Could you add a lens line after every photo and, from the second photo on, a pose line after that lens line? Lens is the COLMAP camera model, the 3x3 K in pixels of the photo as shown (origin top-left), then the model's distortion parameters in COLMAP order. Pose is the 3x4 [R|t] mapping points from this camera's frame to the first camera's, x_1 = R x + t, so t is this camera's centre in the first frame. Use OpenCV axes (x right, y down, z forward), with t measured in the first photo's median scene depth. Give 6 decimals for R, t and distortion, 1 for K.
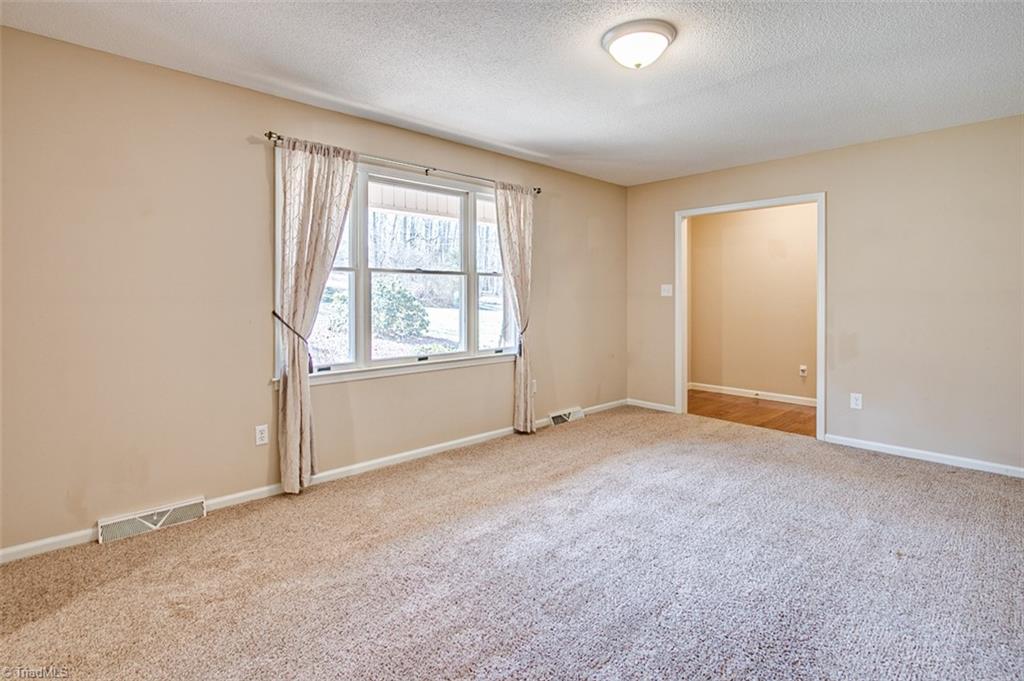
lens RADIAL K [[485.5, 0, 511.8], [0, 485.5, 294.0], [0, 0, 1]] dist [0.002902, 0.002421]
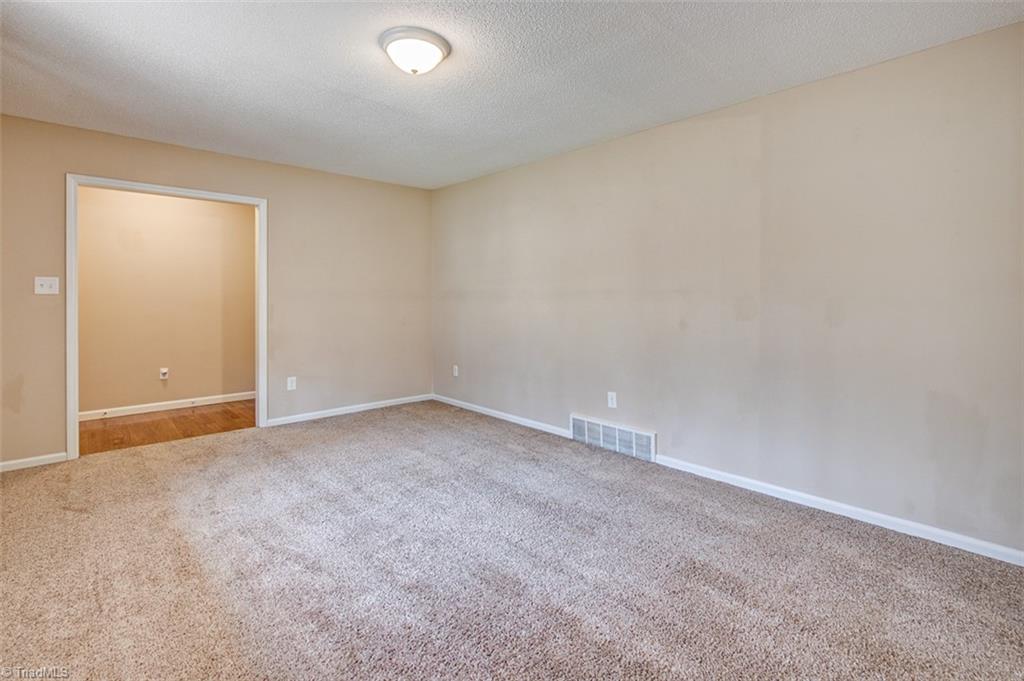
lens RADIAL K [[485.5, 0, 492.2], [0, 485.5, 303.1], [0, 0, 1]] dist [0.002902, 0.002421]
pose [[0.033427, -0.015645, 0.999319, -0.417131], [-0.005757, 0.999858, 0.015846, 0.003128], [-0.999425, -0.006283, 0.033332, 0.442217]]
